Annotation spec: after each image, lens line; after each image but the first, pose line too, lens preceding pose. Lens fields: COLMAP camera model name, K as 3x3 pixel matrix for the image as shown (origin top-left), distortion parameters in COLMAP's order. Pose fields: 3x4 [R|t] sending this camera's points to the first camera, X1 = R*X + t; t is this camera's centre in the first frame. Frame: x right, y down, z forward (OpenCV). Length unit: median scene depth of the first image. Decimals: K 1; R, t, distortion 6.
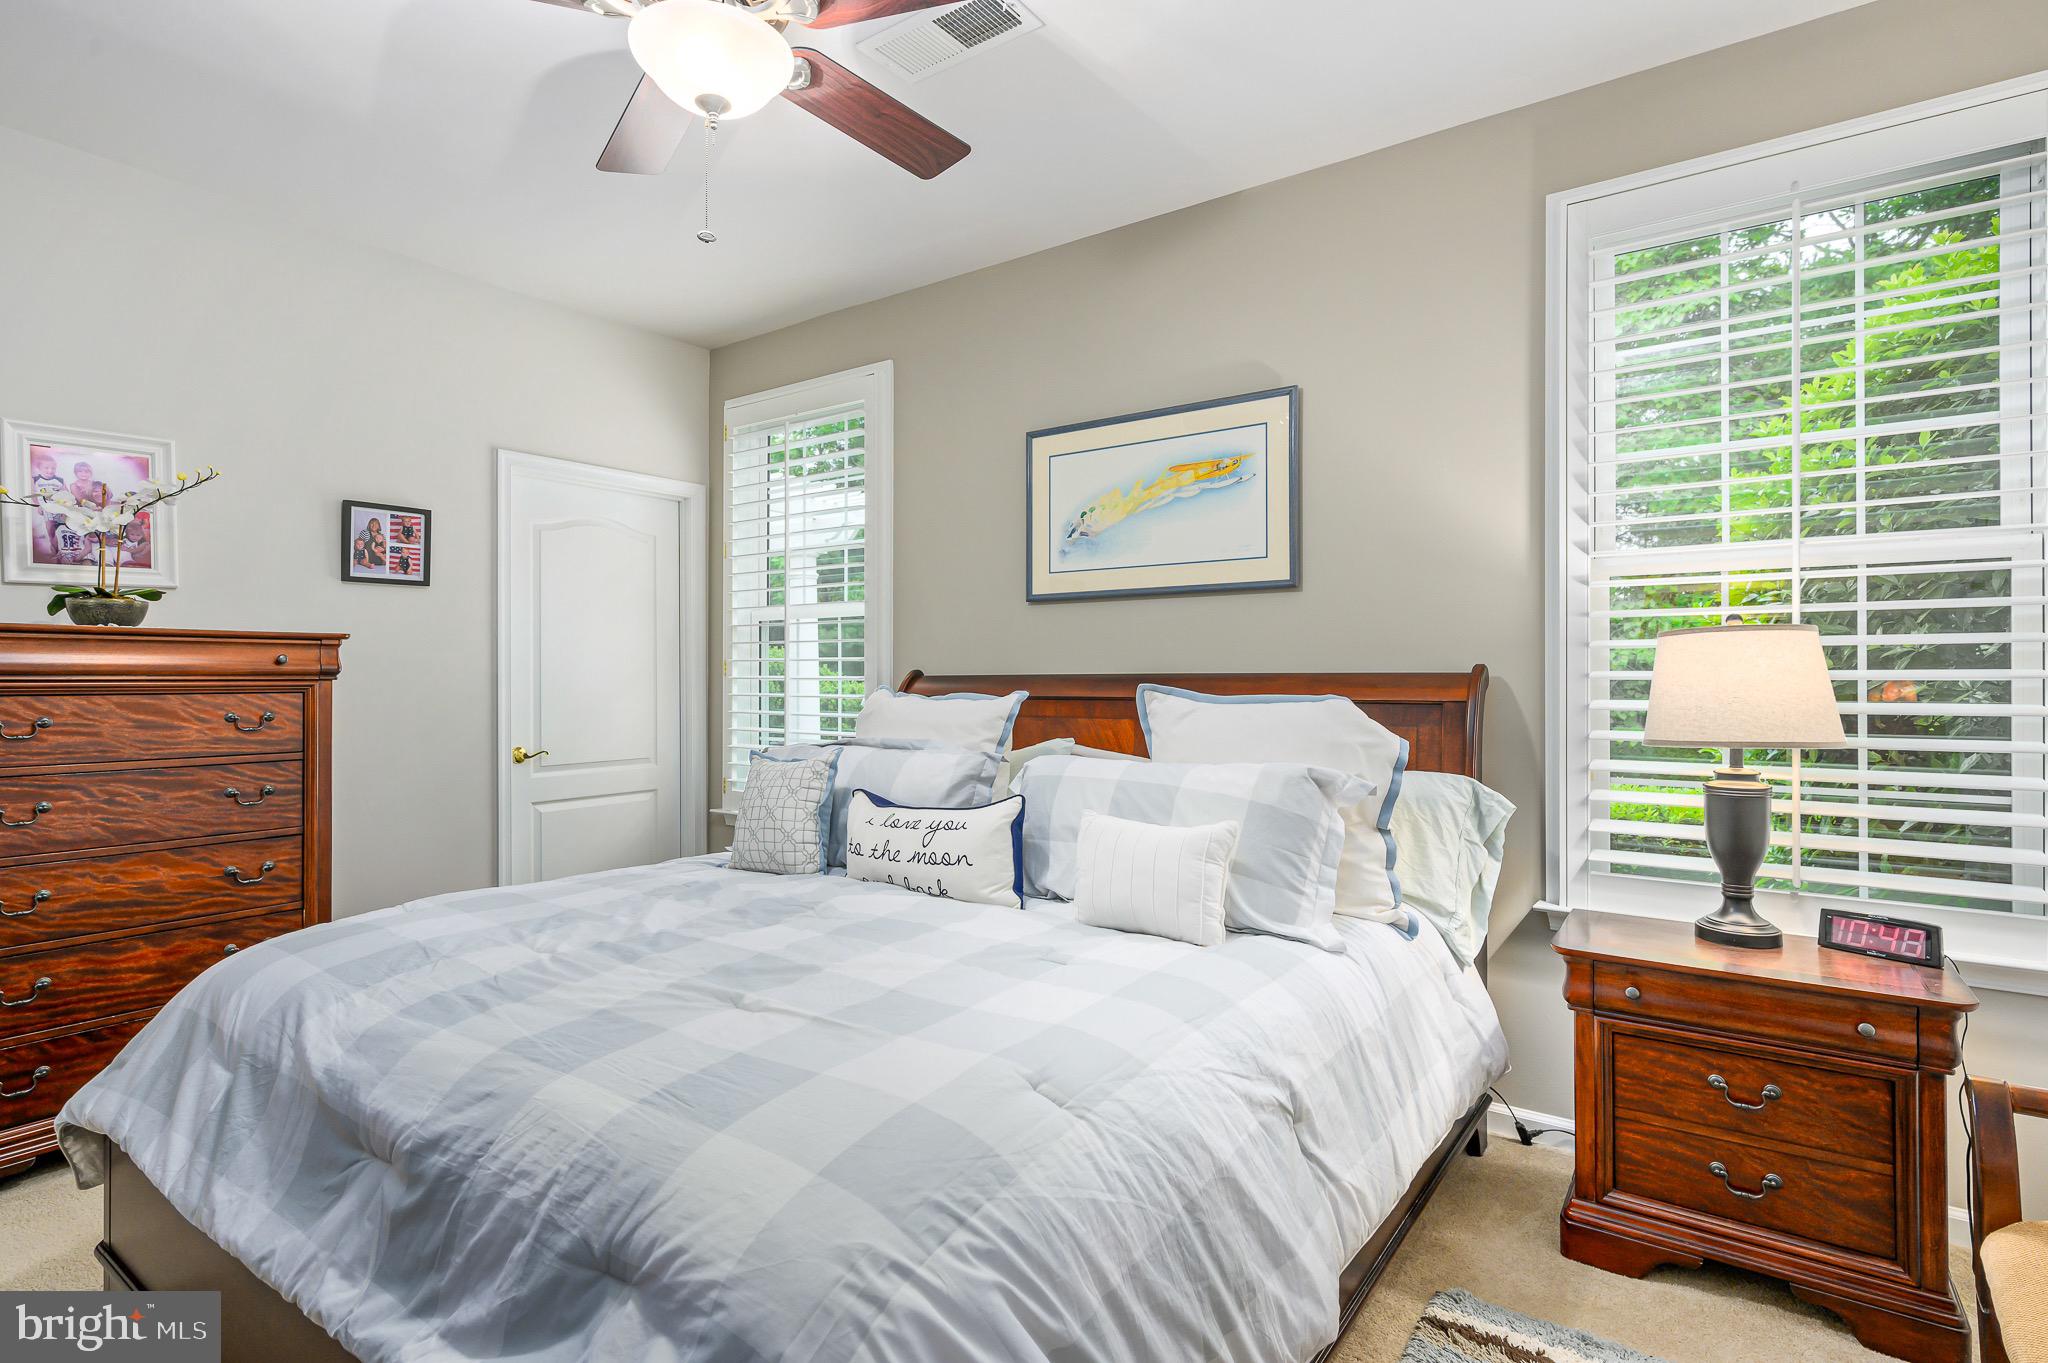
lens RADIAL K [[982.9, 0, 1027.7], [0, 982.9, 665.8], [0, 0, 1]] dist [0.001369, 0.000052]
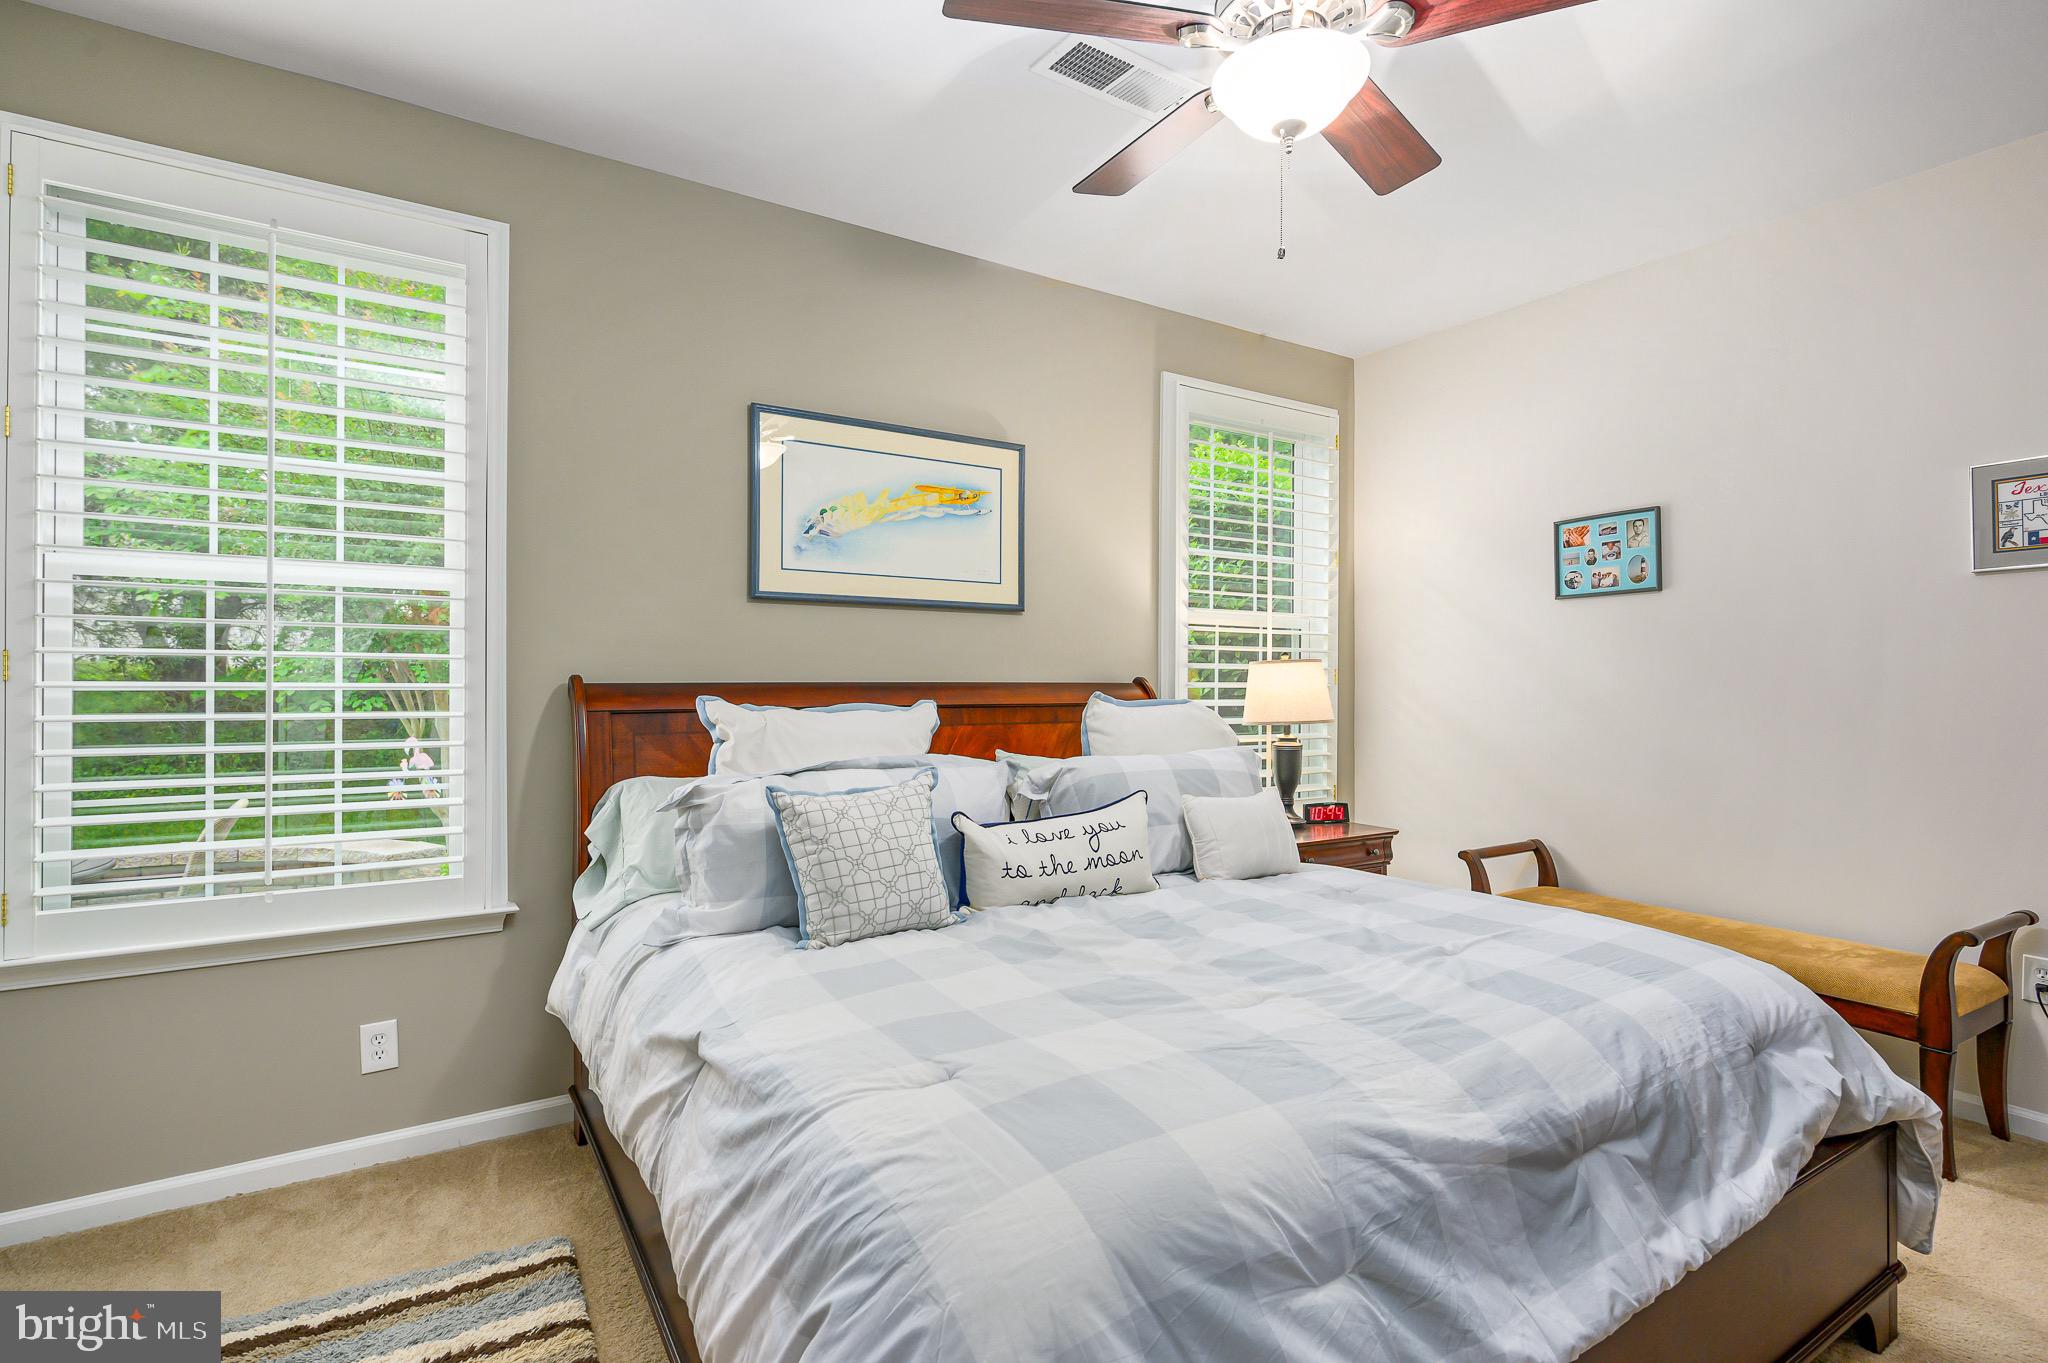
lens RADIAL K [[993.0, 0, 1023.6], [0, 993.0, 676.5], [0, 0, 1]] dist [-0.000033, 0.000178]
pose [[0.381407, 0.011080, 0.924341, -1.007929], [-0.010221, 0.999918, -0.007768, 0.010695], [-0.924351, -0.006485, 0.381489, 0.628759]]
